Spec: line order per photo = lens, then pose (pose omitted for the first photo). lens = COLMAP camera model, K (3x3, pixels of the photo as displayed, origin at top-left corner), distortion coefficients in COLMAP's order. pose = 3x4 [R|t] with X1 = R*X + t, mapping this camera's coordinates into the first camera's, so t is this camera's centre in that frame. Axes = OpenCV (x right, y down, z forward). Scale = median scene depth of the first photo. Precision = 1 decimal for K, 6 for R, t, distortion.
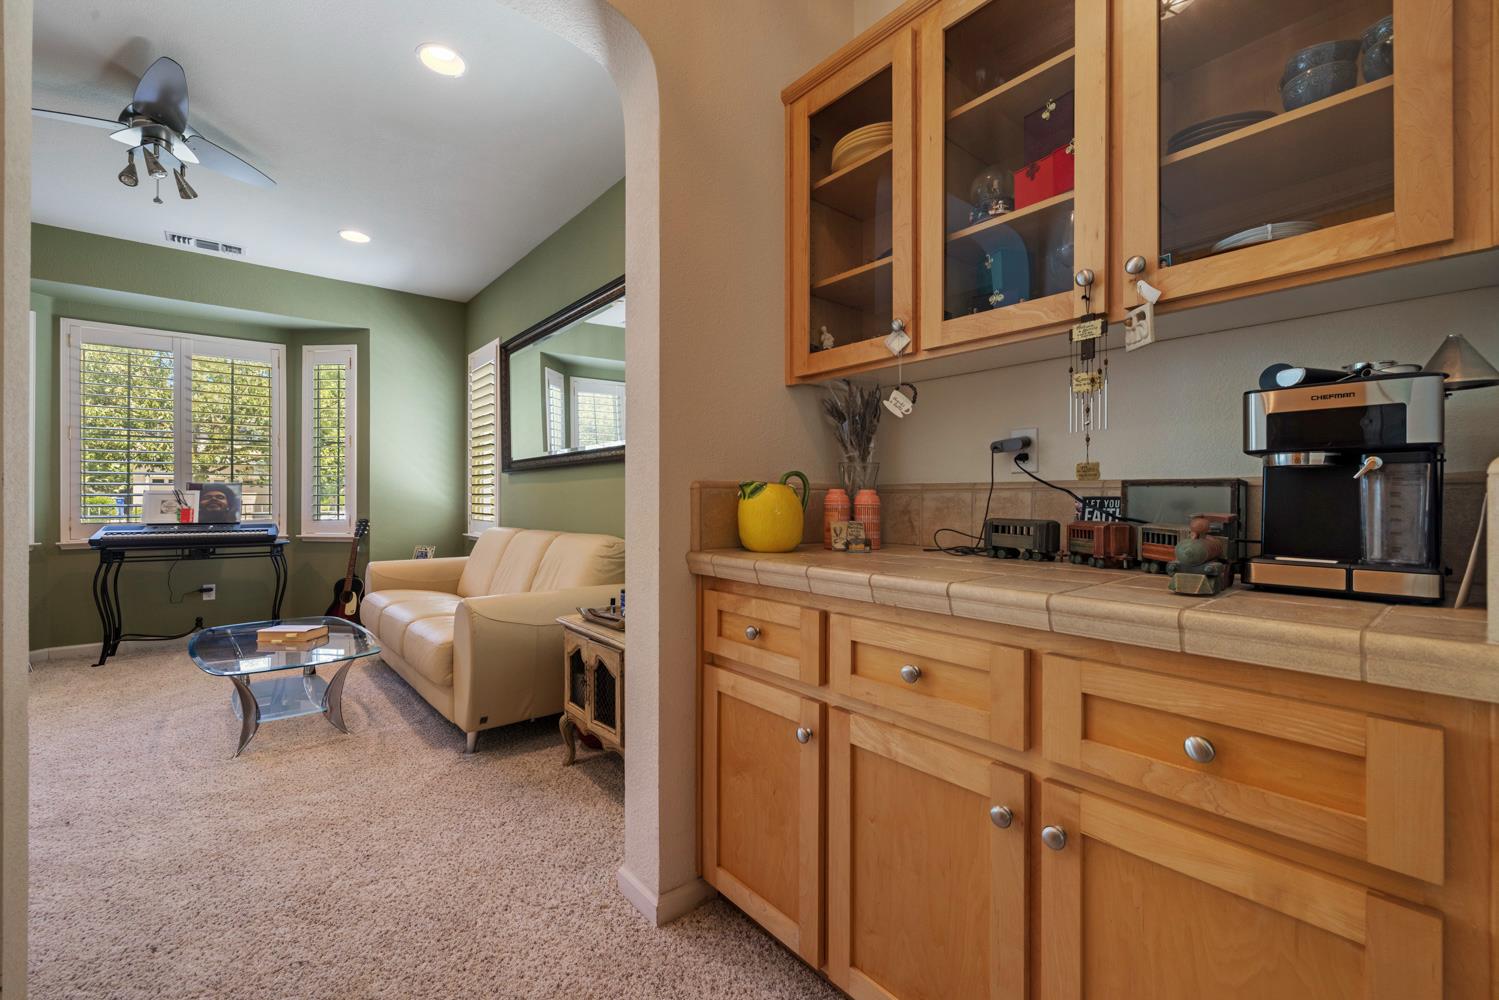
lens RADIAL K [[636.7, 0, 743.2], [0, 636.7, 494.7], [0, 0, 1]] dist [-0.000735, -0.000429]
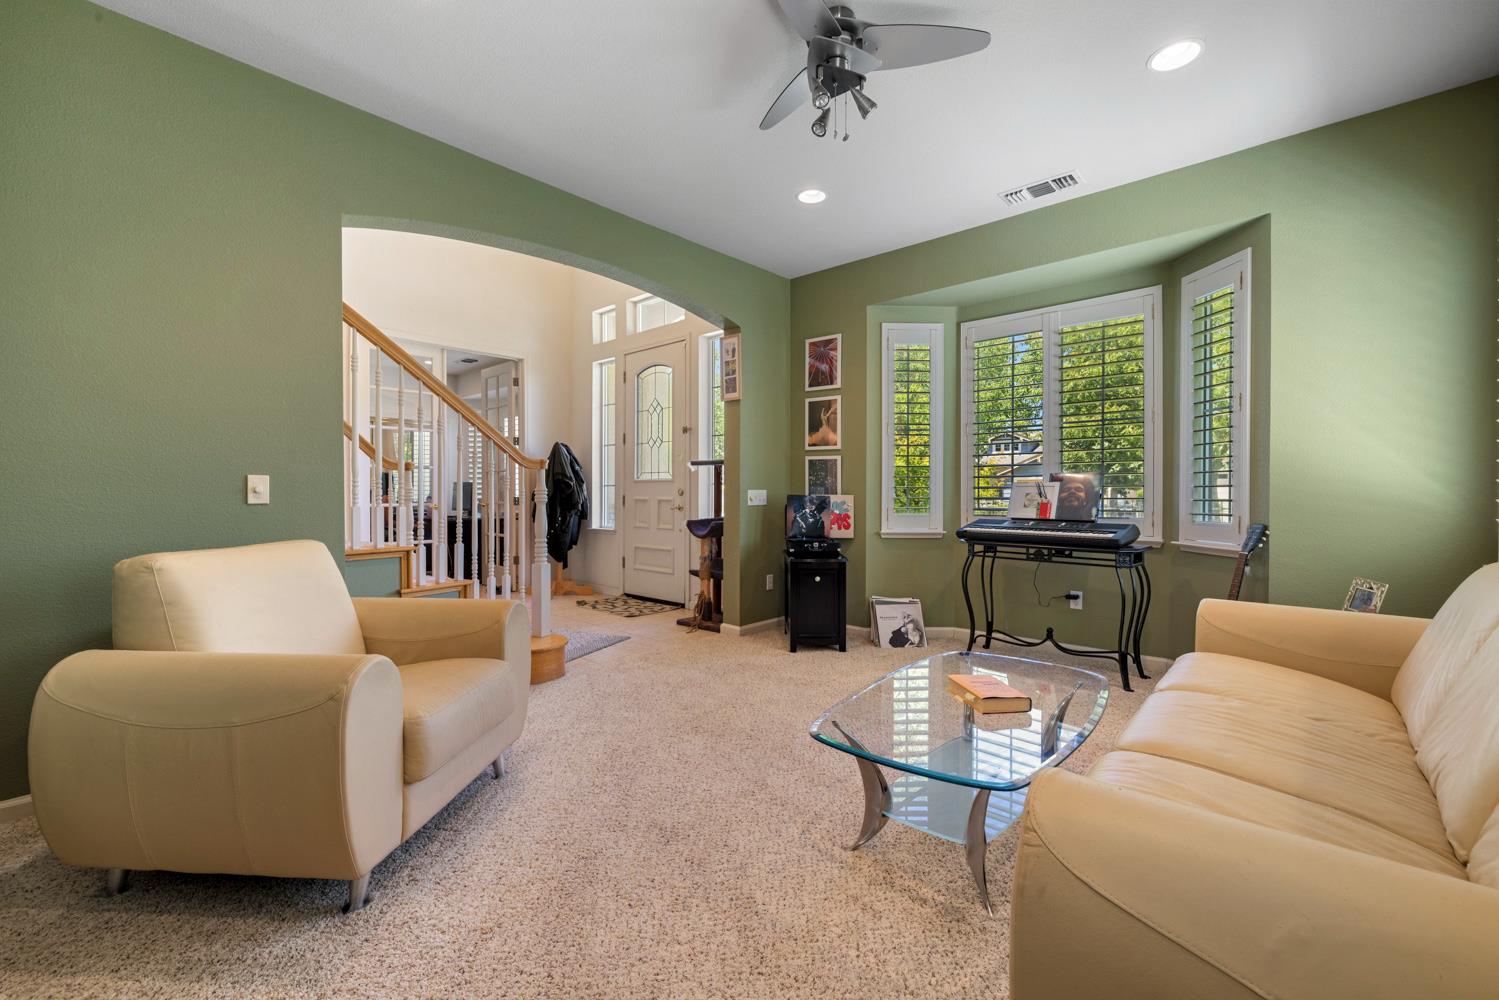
lens RADIAL K [[636.7, 0, 743.2], [0, 636.7, 494.7], [0, 0, 1]] dist [-0.000735, -0.000429]
pose [[0.154133, 0.005677, -0.988034, -0.061955], [0.003831, 0.999973, 0.006343, 0.003883], [0.988043, -0.004763, 0.154107, 0.433462]]
